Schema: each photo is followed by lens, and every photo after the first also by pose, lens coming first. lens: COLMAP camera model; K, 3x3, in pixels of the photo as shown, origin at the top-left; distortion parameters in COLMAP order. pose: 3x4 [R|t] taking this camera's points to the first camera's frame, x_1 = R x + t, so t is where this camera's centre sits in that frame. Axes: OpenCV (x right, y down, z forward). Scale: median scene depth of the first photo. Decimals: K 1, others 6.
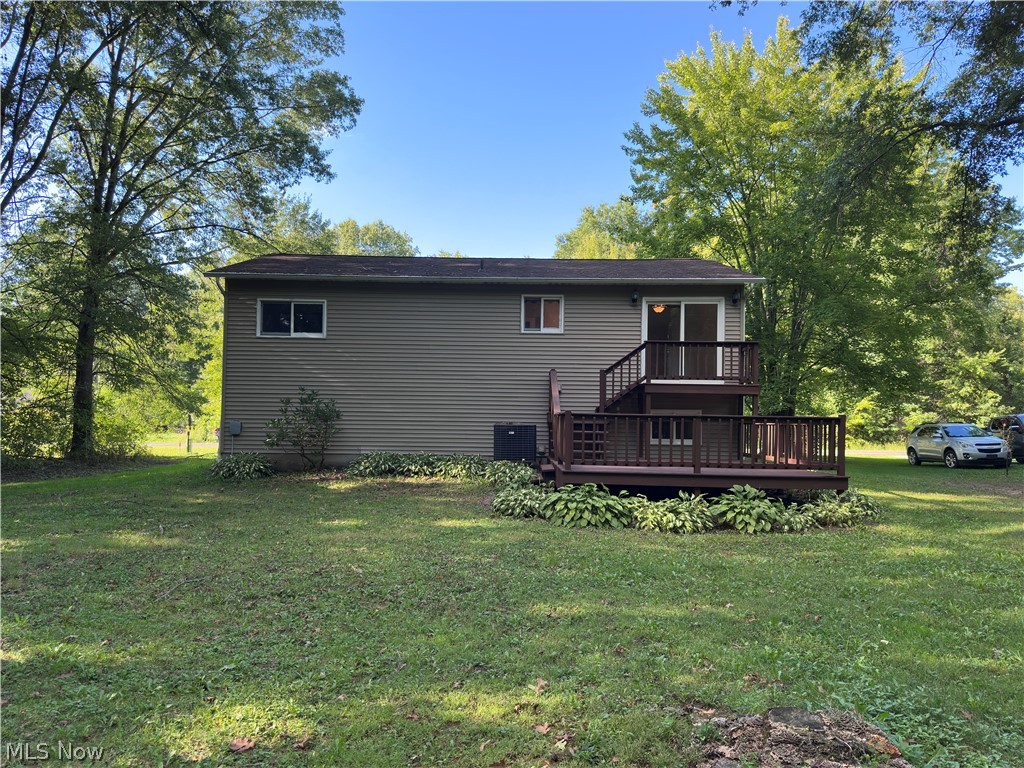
lens RADIAL K [[706.4, 0, 512.3], [0, 706.4, 389.5], [0, 0, 1]] dist [0.048160, -0.051358]
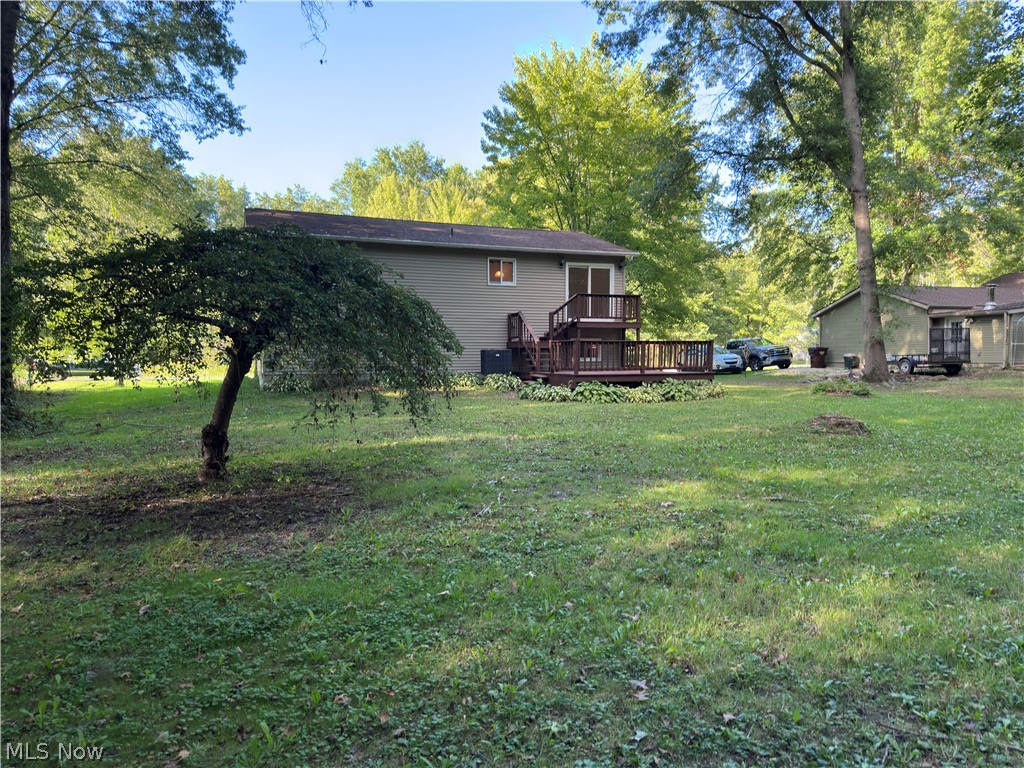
lens RADIAL K [[706.4, 0, 512.3], [0, 706.4, 389.5], [0, 0, 1]] dist [0.048160, -0.051358]
pose [[0.927960, -0.034628, 0.371068, -0.459067], [-0.002172, 0.995155, 0.098299, -0.010358], [-0.372674, -0.092023, 0.923388, -0.336870]]
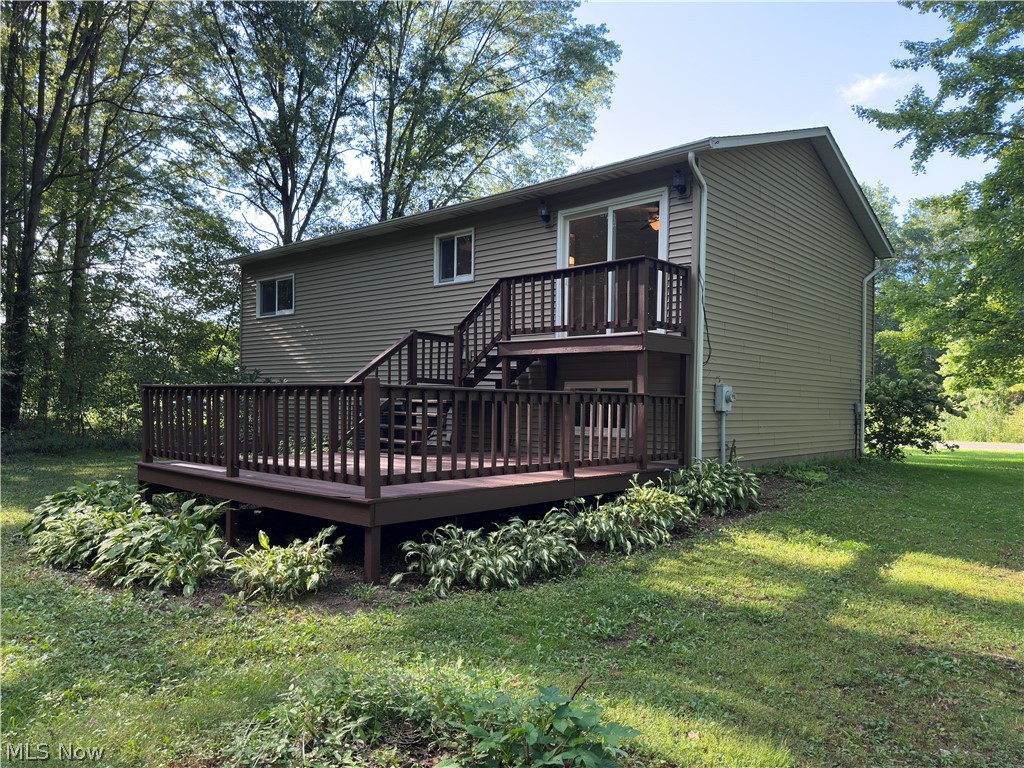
lens RADIAL K [[704.6, 0, 511.2], [0, 704.6, 390.9], [0, 0, 1]] dist [0.085582, -0.121404]
pose [[0.770824, -0.016597, -0.636832, 0.545361], [0.033759, 0.999320, 0.014817, 0.025120], [0.636153, -0.032920, 0.770860, 0.434666]]
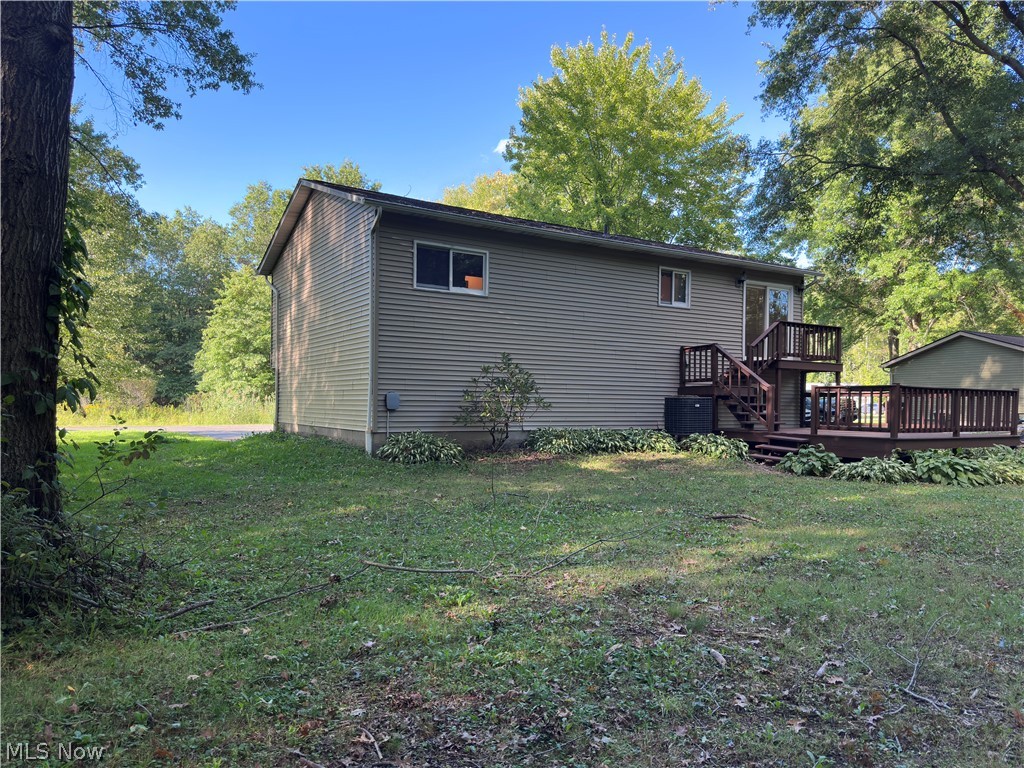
lens RADIAL K [[704.7, 0, 498.0], [0, 704.7, 379.8], [0, 0, 1]] dist [0.039072, -0.055920]
pose [[0.848245, 0.010491, 0.529500, -0.679245], [-0.022748, 0.999603, 0.016637, 0.013052], [-0.529115, -0.026157, 0.848147, 0.262940]]
